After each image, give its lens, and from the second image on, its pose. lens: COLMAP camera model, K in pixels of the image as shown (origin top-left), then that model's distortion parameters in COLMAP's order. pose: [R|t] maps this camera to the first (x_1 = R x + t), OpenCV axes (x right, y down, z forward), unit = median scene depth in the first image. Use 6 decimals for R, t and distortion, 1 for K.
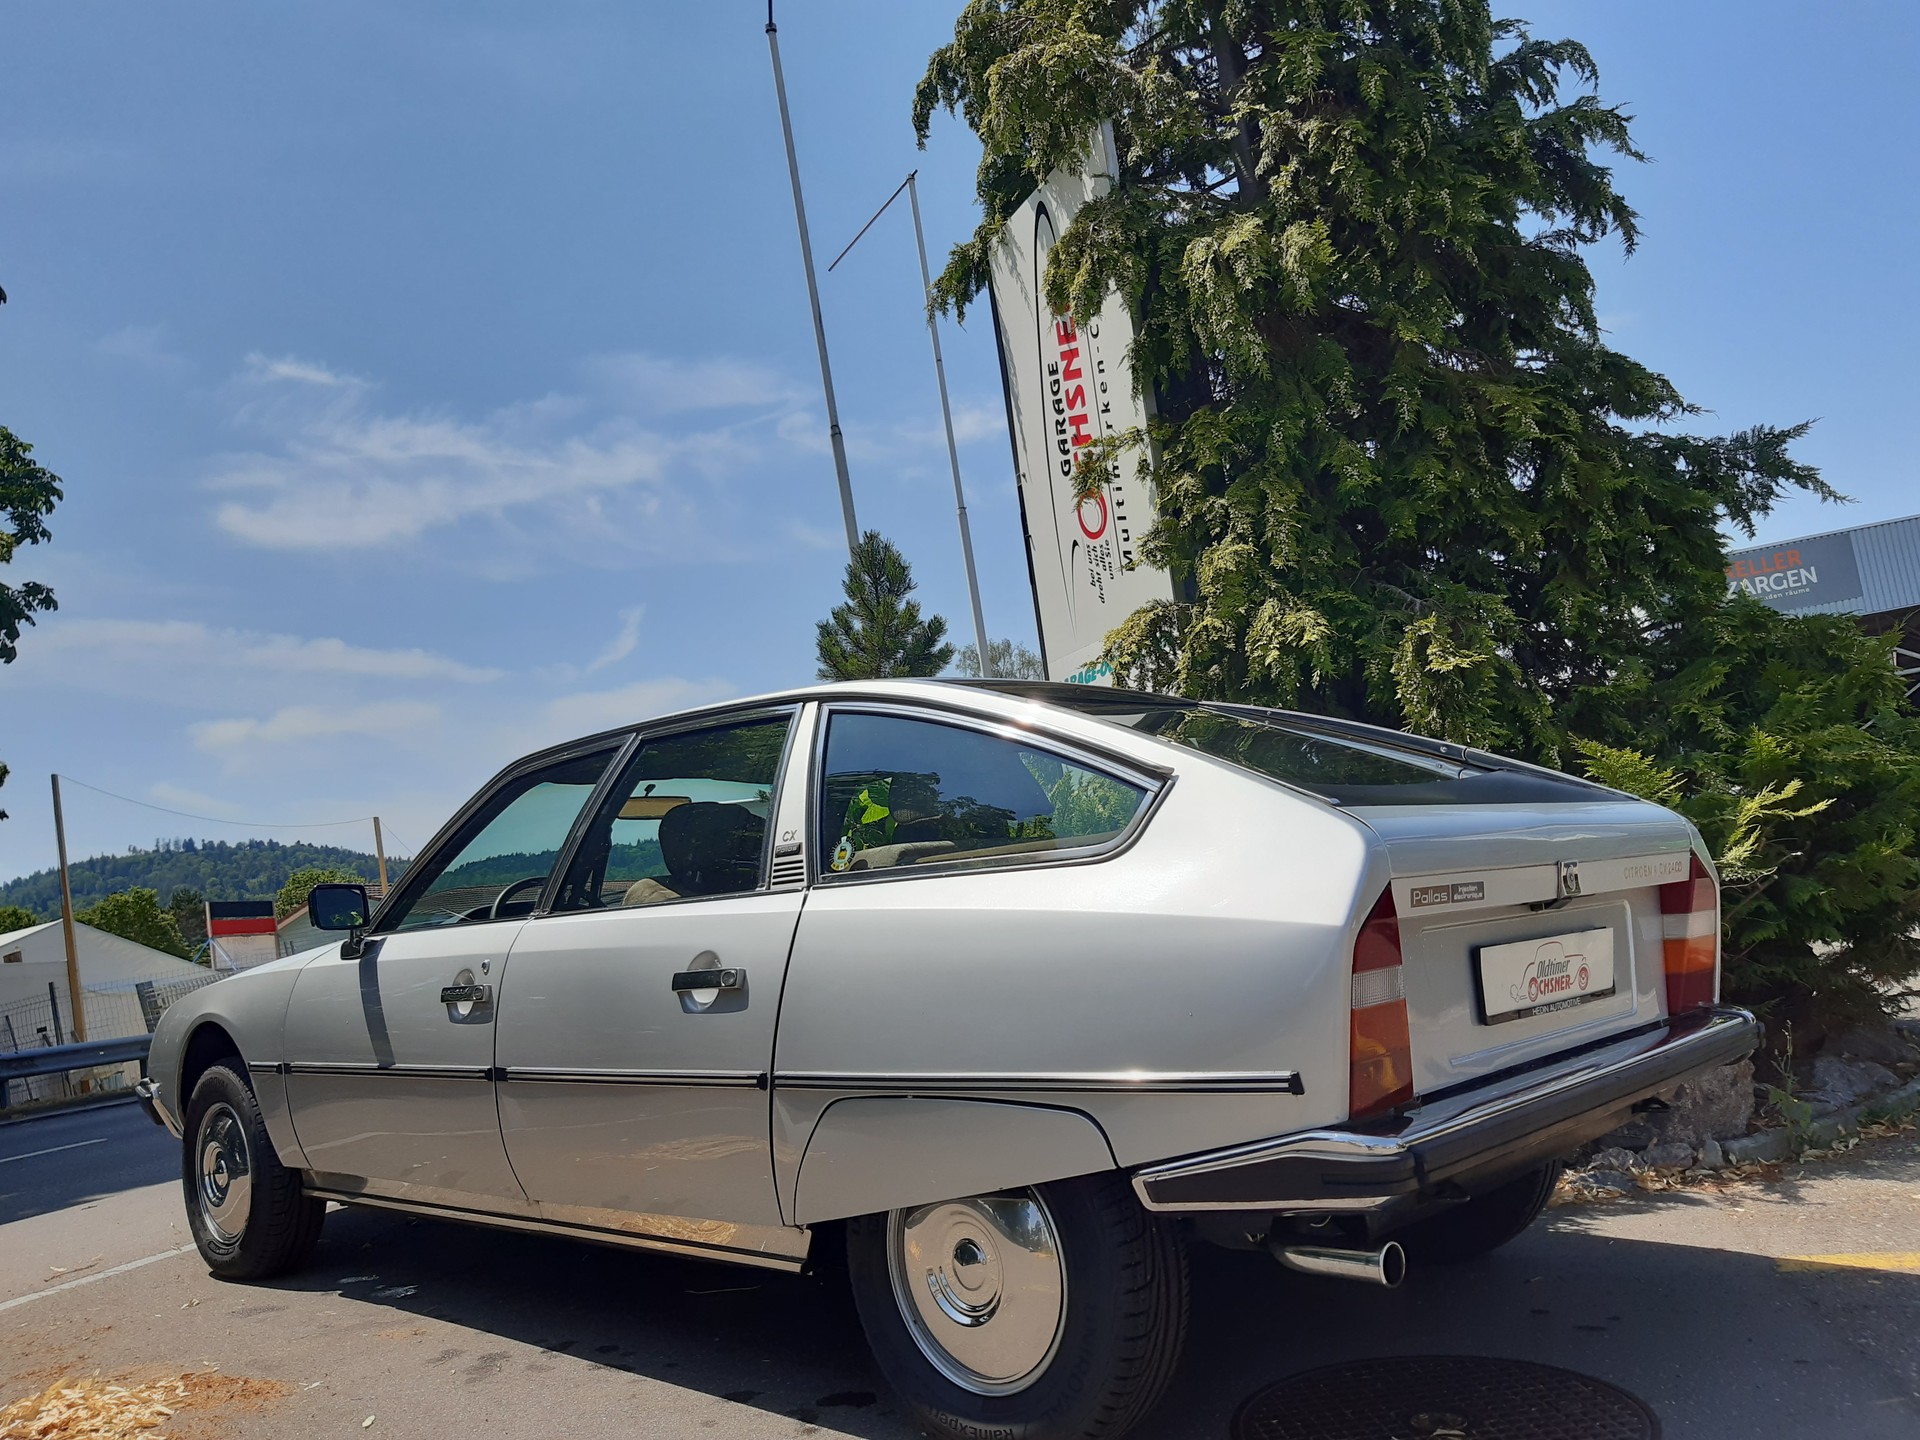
lens RADIAL K [[1537.4, 0, 966.8], [0, 1537.4, 750.0], [0, 0, 1]] dist [0.045250, -0.004585]
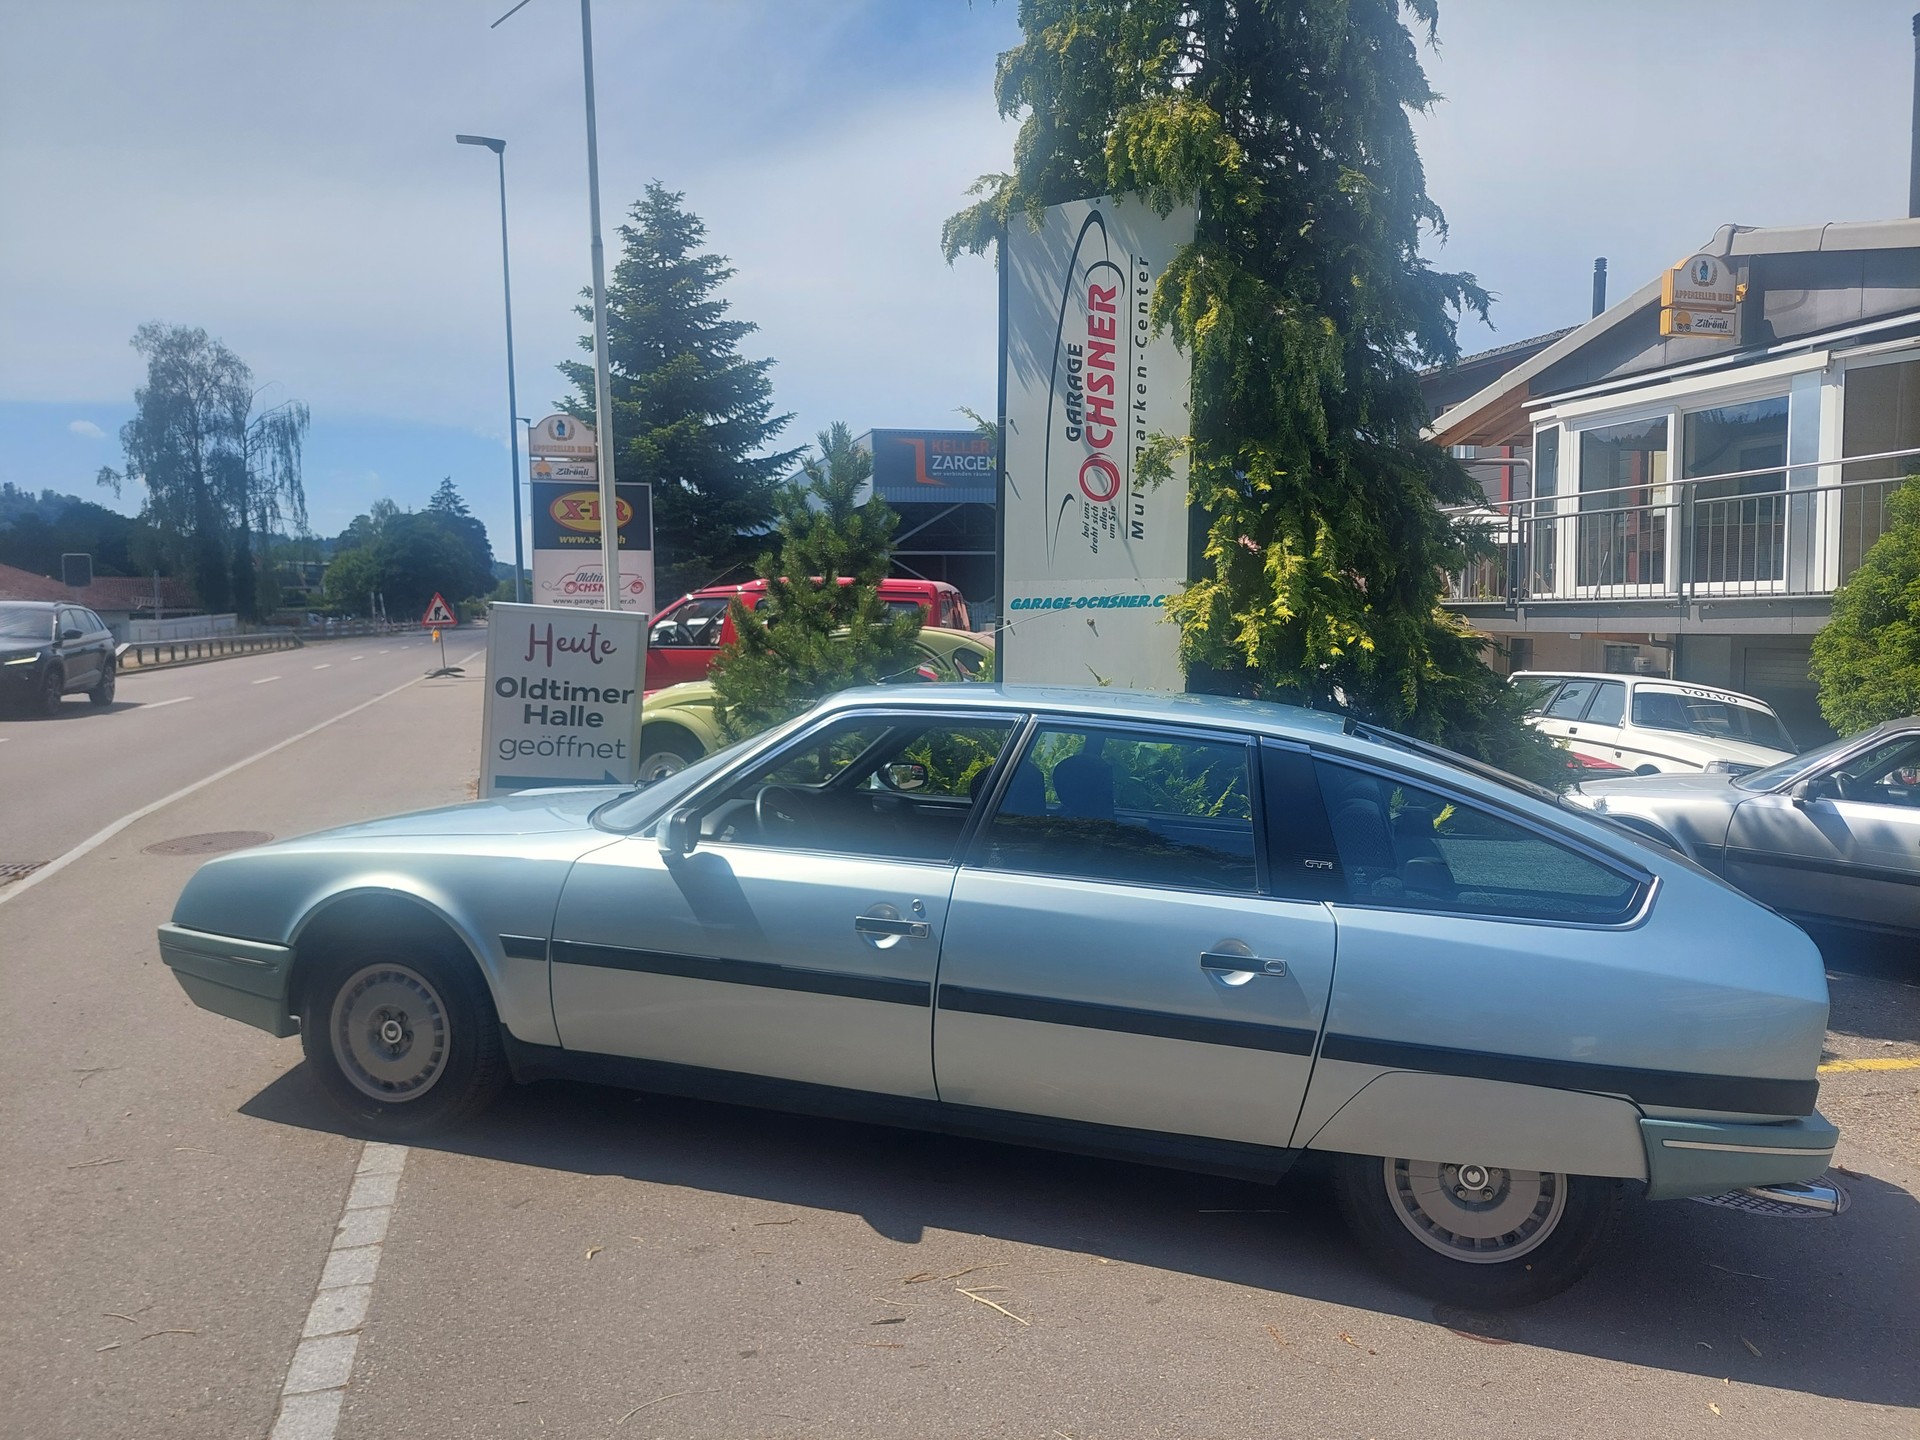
lens RADIAL K [[1407.5, 0, 960.9], [0, 1407.5, 741.9], [0, 0, 1]] dist [0.057232, -0.034101]
pose [[0.829436, 0.092202, 0.550939, -0.643583], [-0.180101, 0.977755, 0.107510, -0.047410], [-0.528771, -0.188397, 0.827591, 0.053202]]
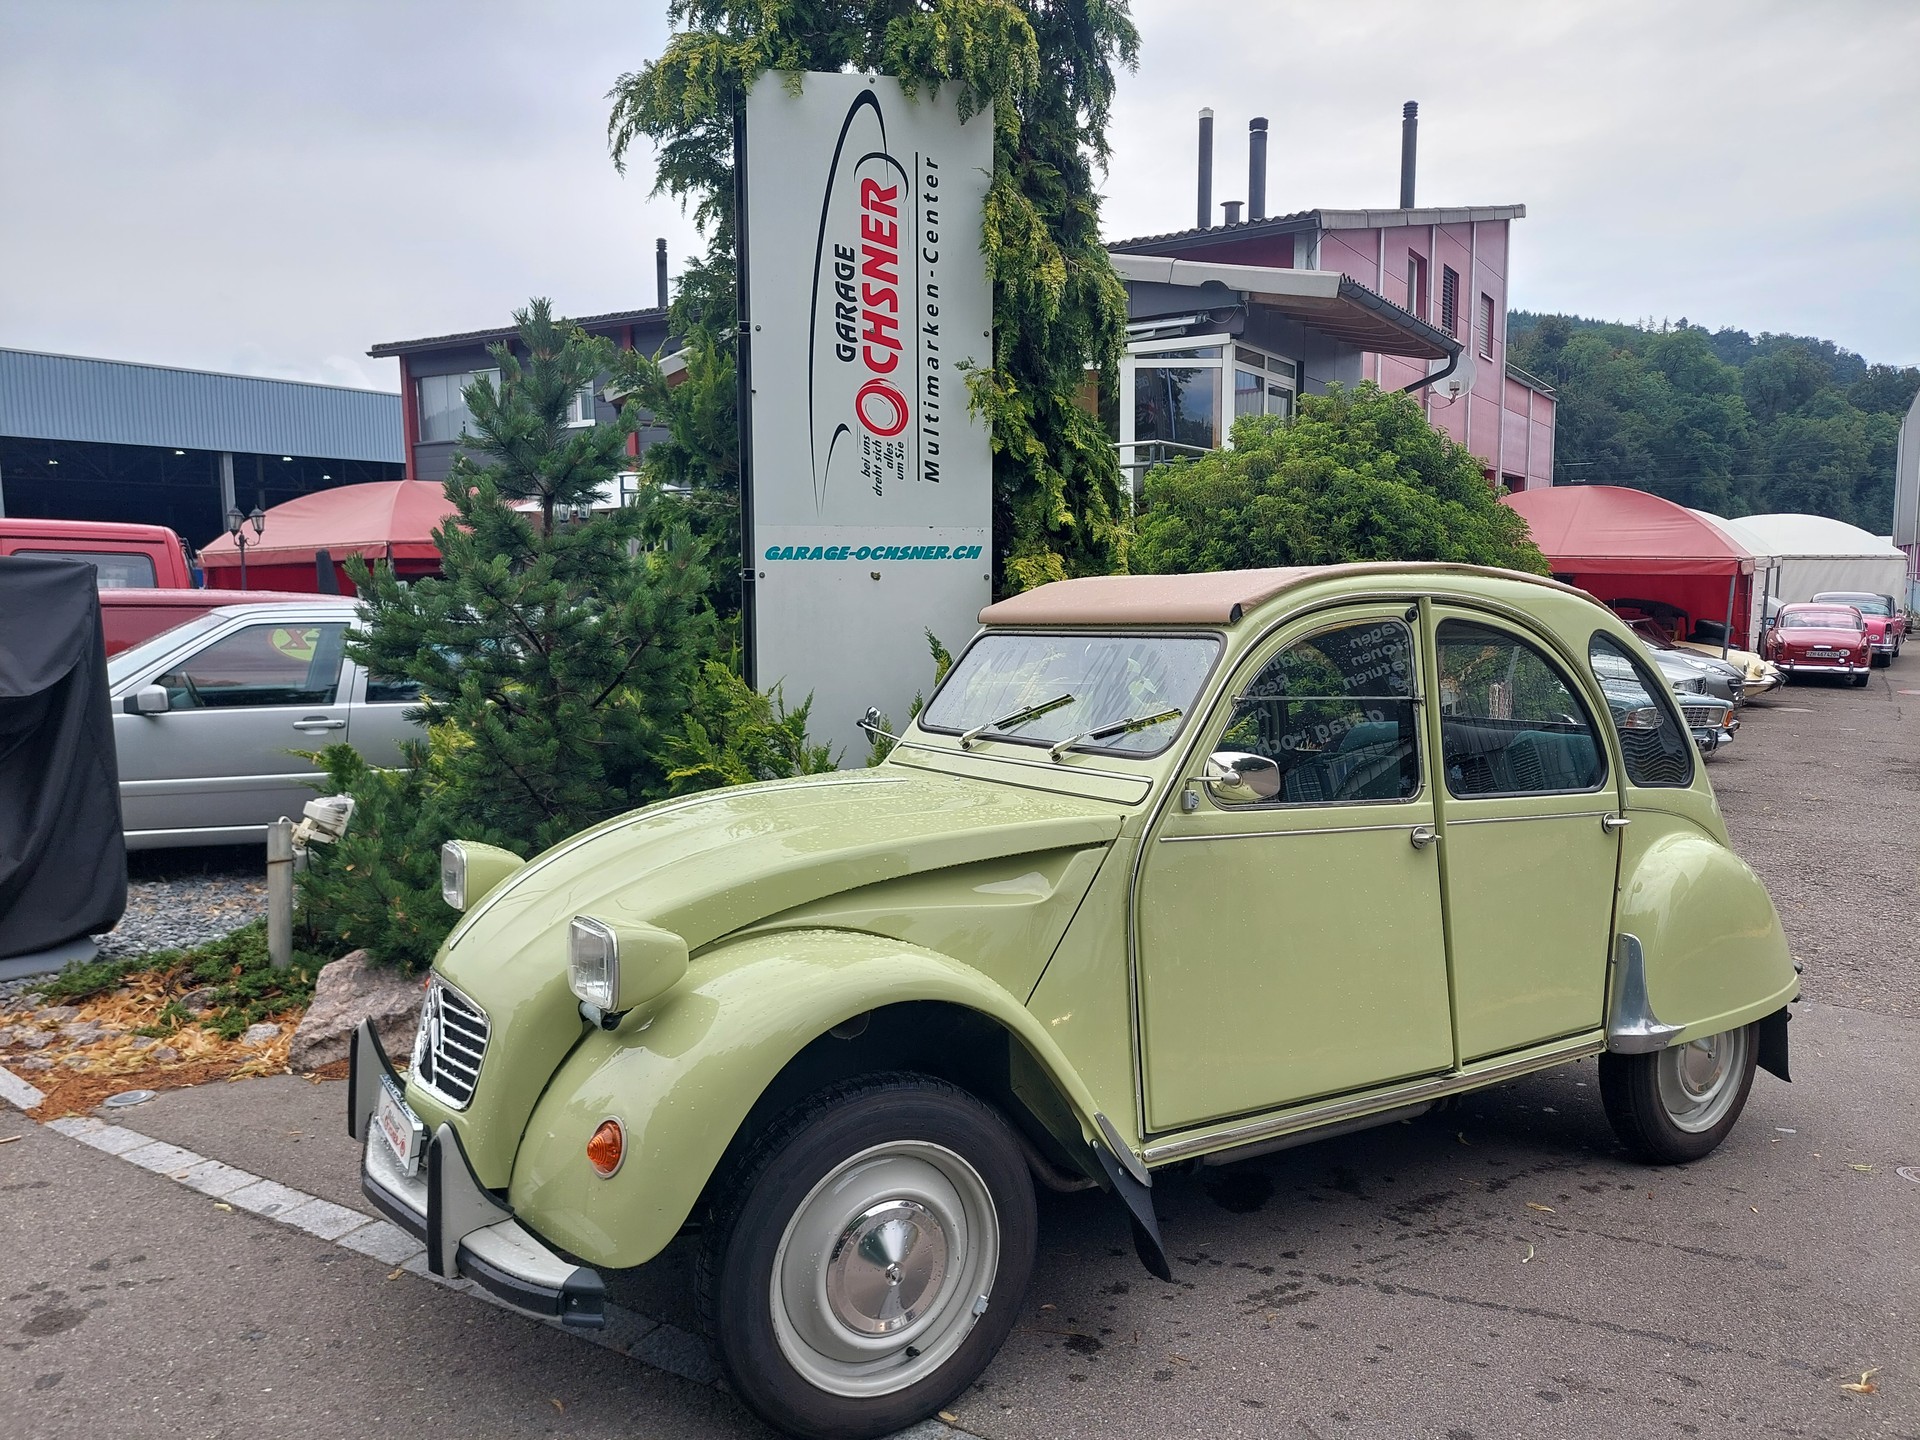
lens RADIAL K [[1407.5, 0, 987.8], [0, 1407.5, 735.2], [0, 0, 1]] dist [0.057232, -0.034101]
pose [[0.237245, 0.033800, 0.970862, -0.880860], [-0.146178, 0.989257, 0.001281, 0.063648], [-0.960389, -0.142223, 0.239637, 0.658718]]
